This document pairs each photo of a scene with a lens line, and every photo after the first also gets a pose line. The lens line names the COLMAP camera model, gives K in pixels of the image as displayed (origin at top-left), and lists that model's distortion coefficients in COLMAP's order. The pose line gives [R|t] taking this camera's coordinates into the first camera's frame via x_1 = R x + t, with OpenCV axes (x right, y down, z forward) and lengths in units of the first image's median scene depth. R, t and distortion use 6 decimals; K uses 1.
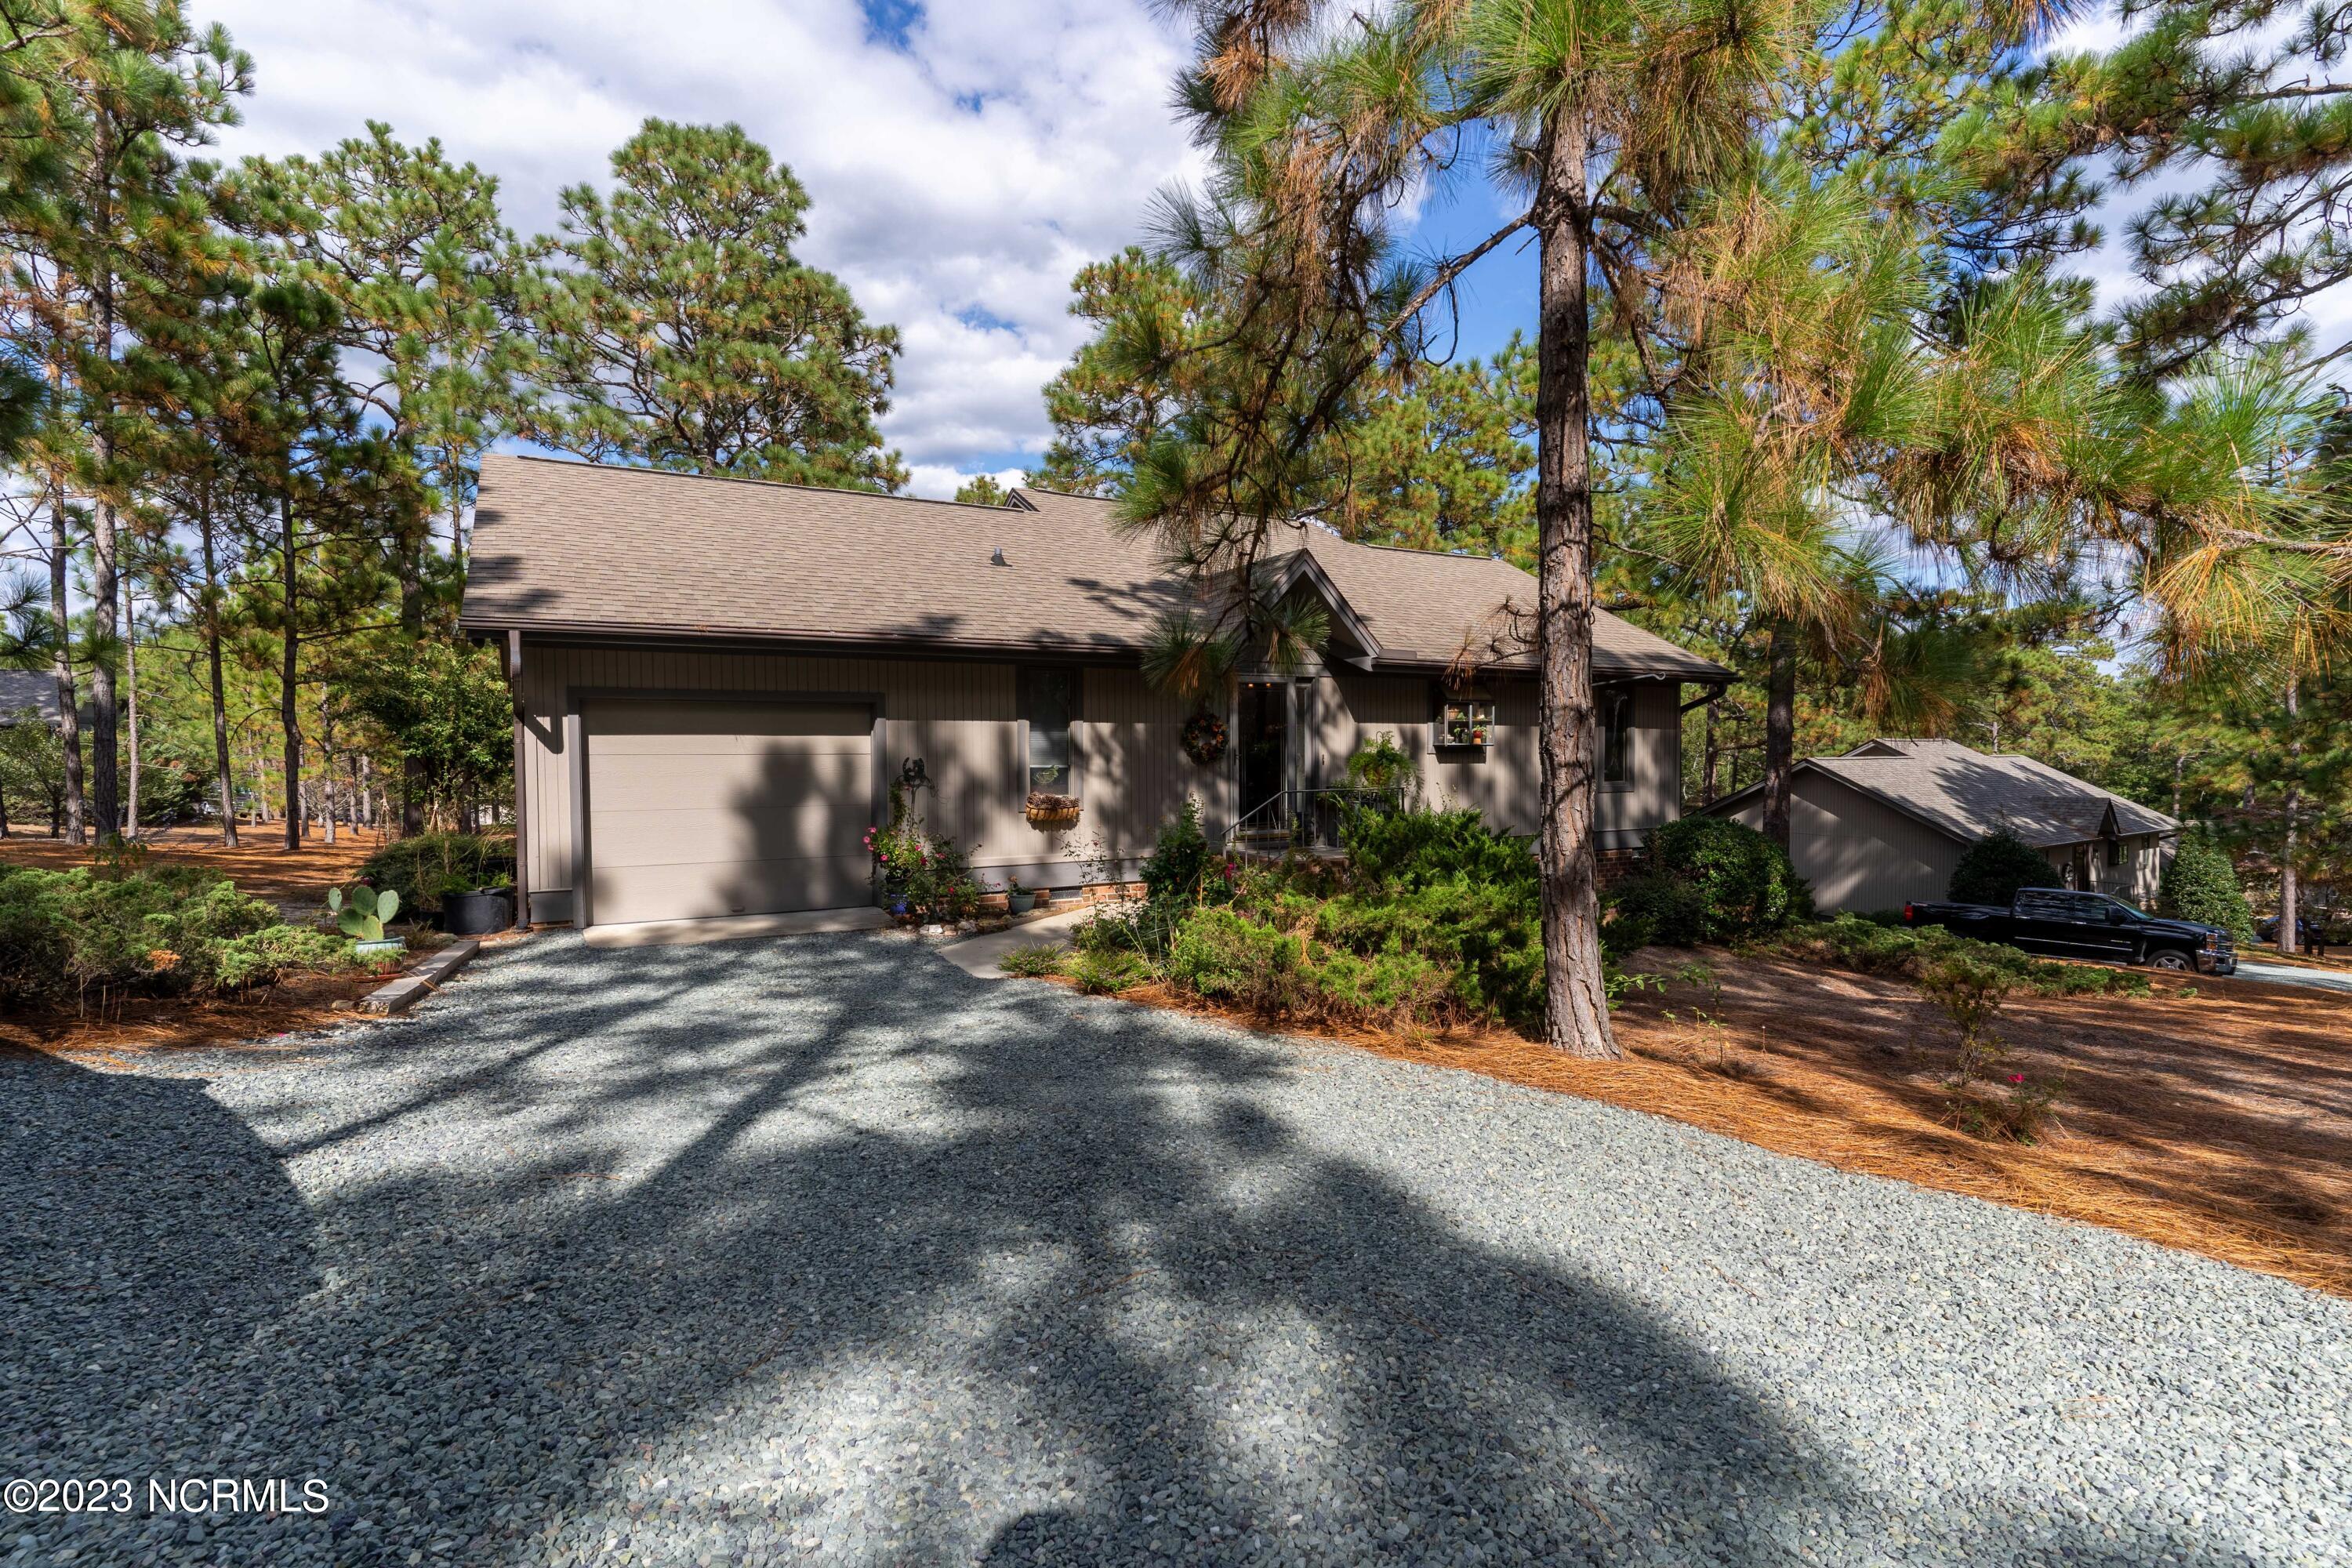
lens RADIAL K [[1135.0, 0, 1180.1], [0, 1135.0, 795.4], [0, 0, 1]] dist [0.000129, -0.001424]
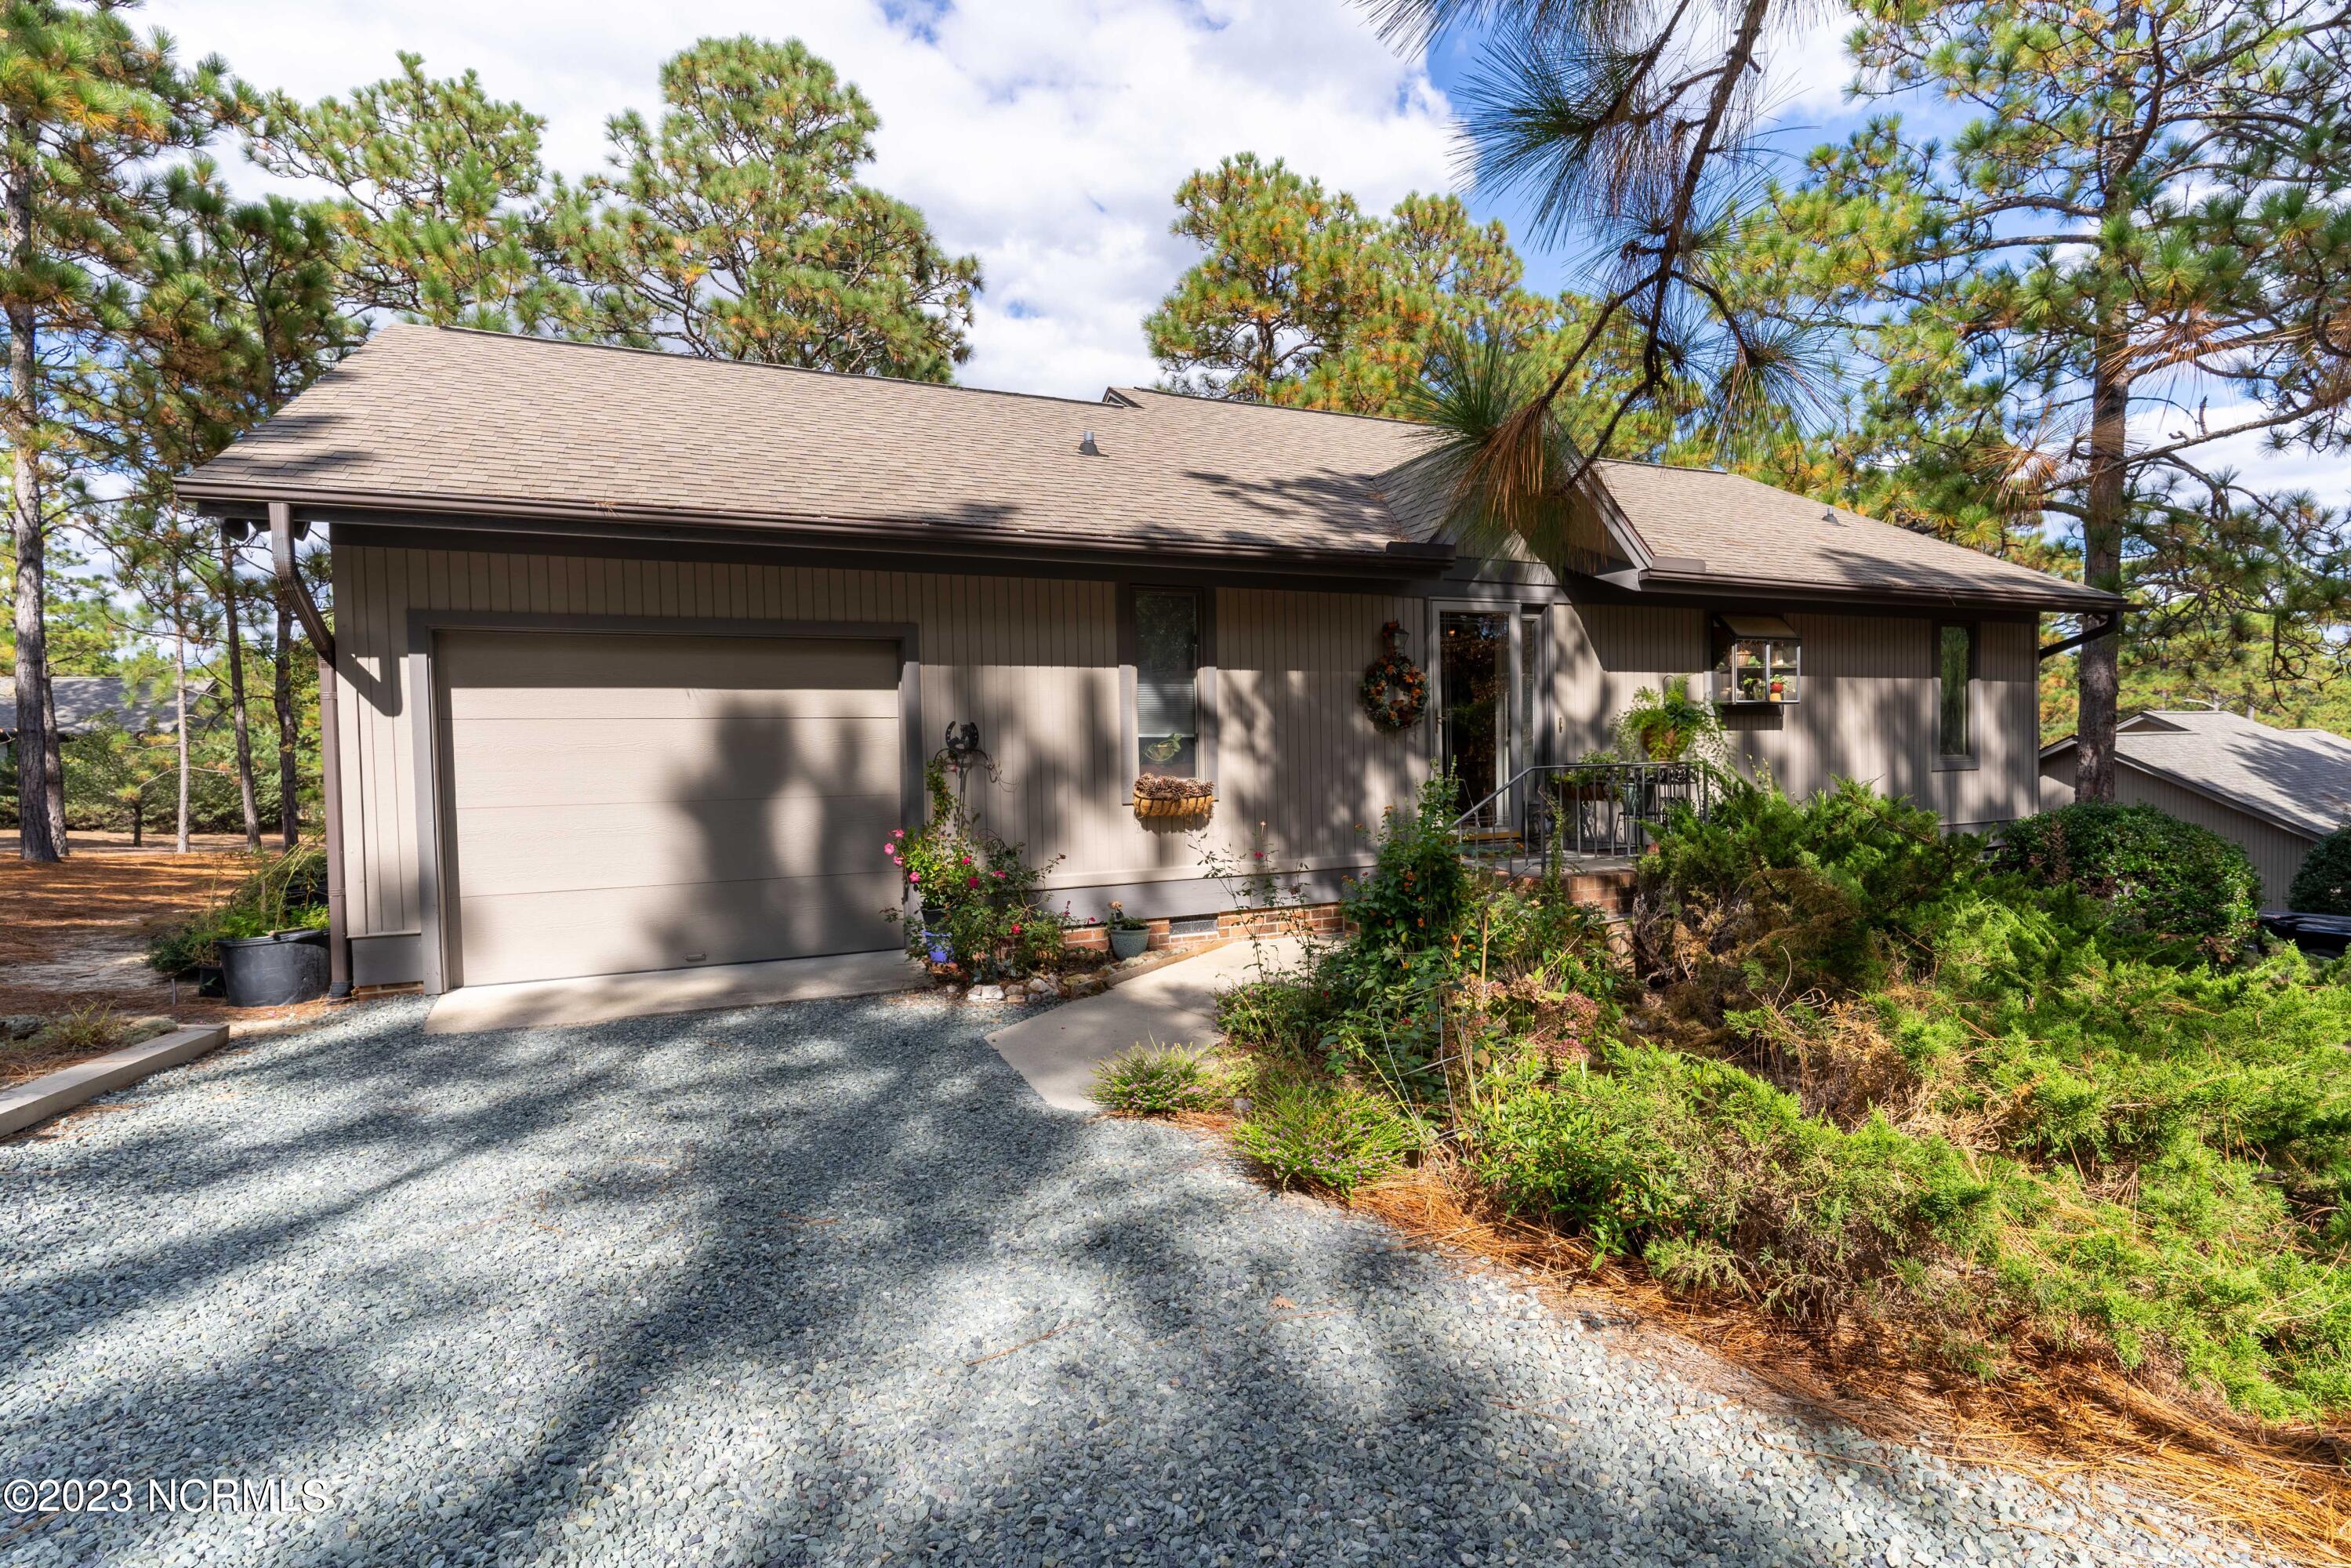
lens RADIAL K [[1134.5, 0, 1174.4], [0, 1134.5, 793.2], [0, 0, 1]] dist [0.000129, -0.001424]
pose [[0.995418, -0.011062, -0.094974, -0.037521], [0.010932, 0.999938, -0.001886, 0.008079], [0.094989, 0.000839, 0.995478, 0.280215]]
